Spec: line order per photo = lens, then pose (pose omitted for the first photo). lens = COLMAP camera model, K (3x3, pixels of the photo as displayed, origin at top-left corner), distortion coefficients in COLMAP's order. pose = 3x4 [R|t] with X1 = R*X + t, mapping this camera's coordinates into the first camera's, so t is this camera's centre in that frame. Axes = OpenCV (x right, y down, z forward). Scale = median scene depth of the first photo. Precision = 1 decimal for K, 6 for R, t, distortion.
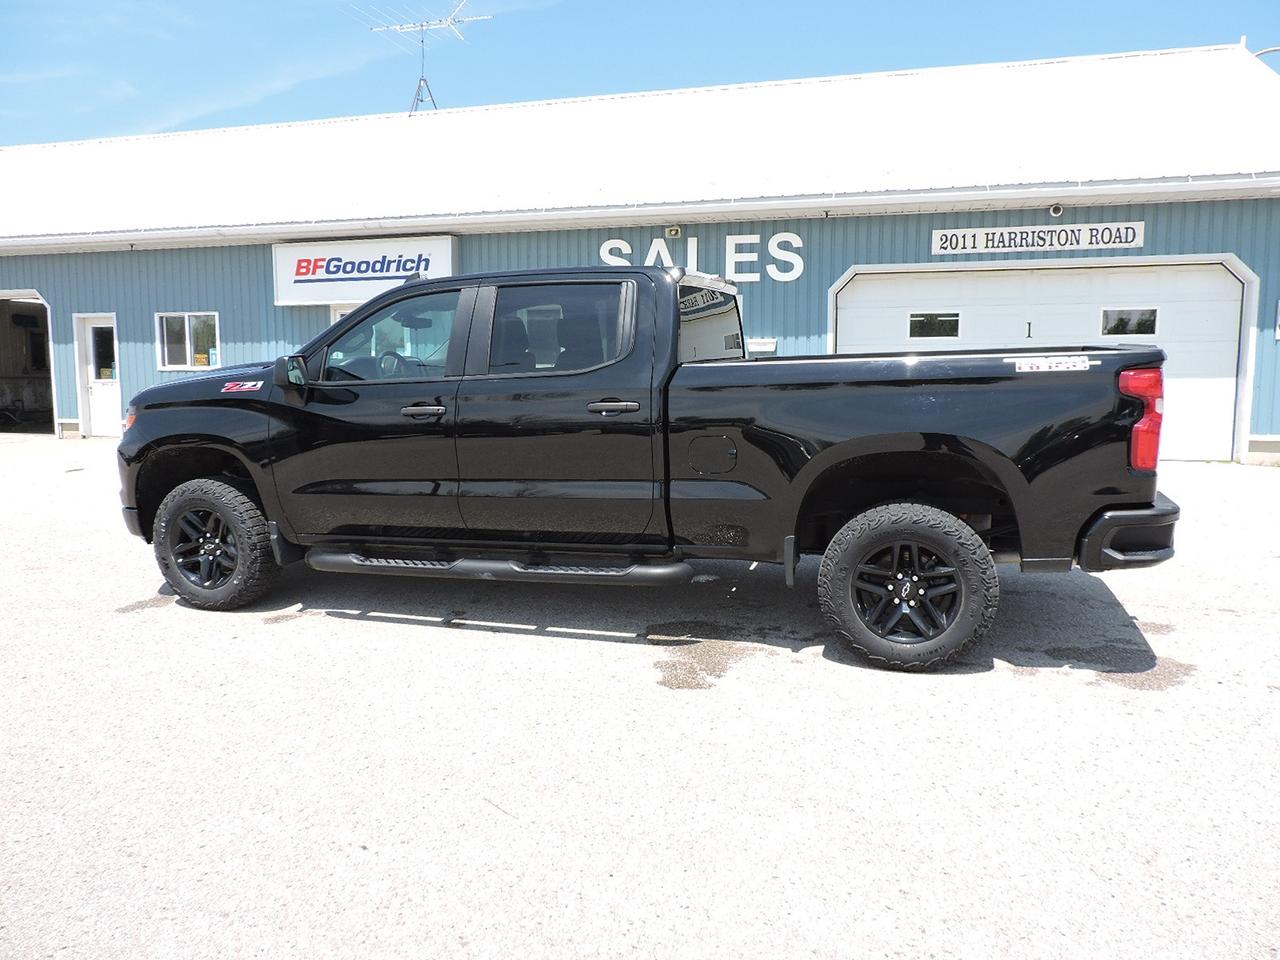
lens RADIAL K [[912.5, 0, 632.6], [0, 912.5, 468.6], [0, 0, 1]] dist [-0.006625, -0.009396]
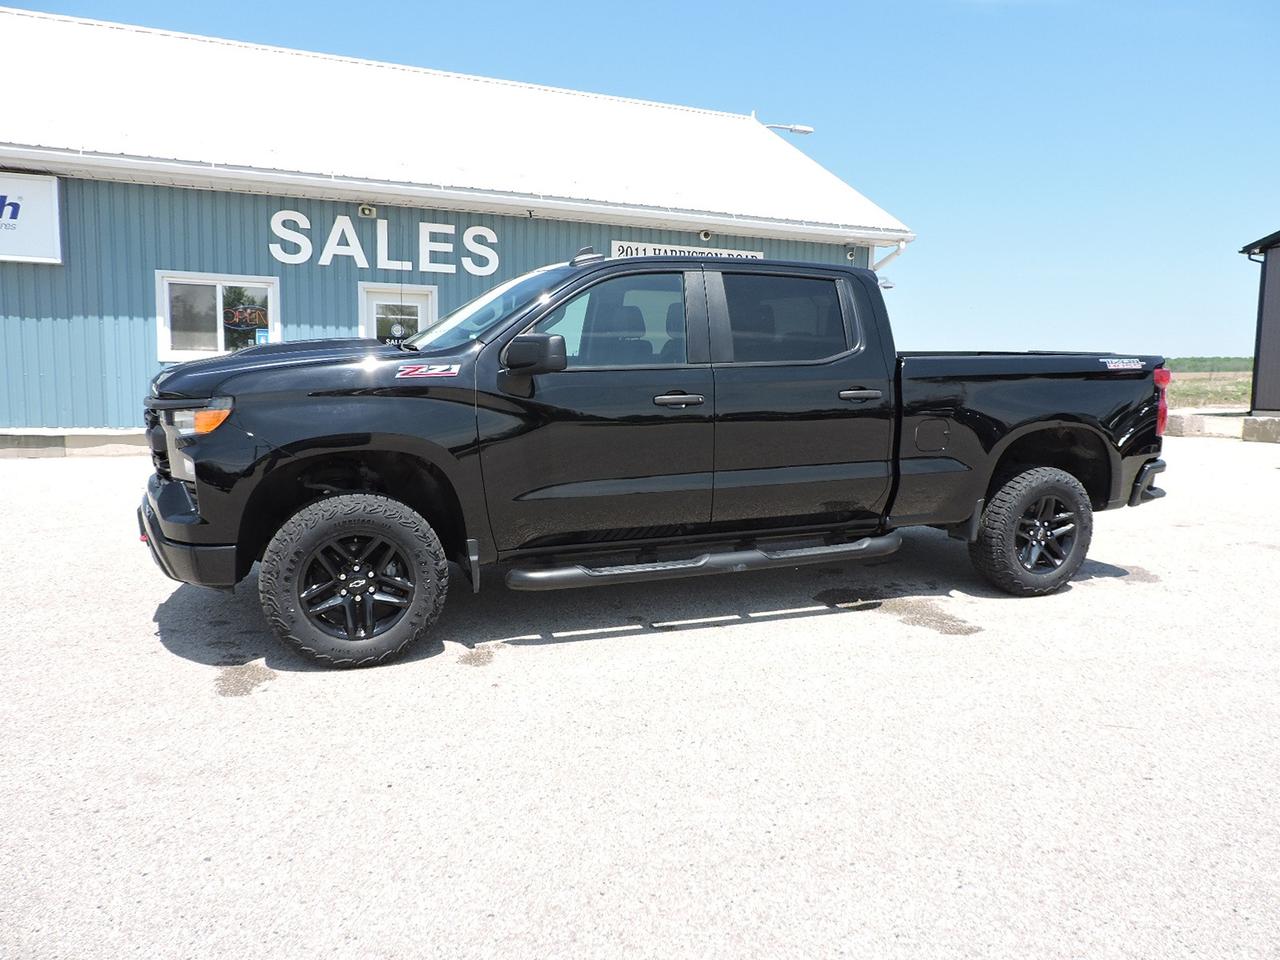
lens RADIAL K [[912.5, 0, 634.2], [0, 912.5, 480.8], [0, 0, 1]] dist [-0.006625, -0.009396]
pose [[0.769671, -0.059394, 0.635672, -0.369309], [0.050155, 0.998211, 0.032540, -0.005863], [-0.636468, 0.006838, 0.771273, 0.133202]]
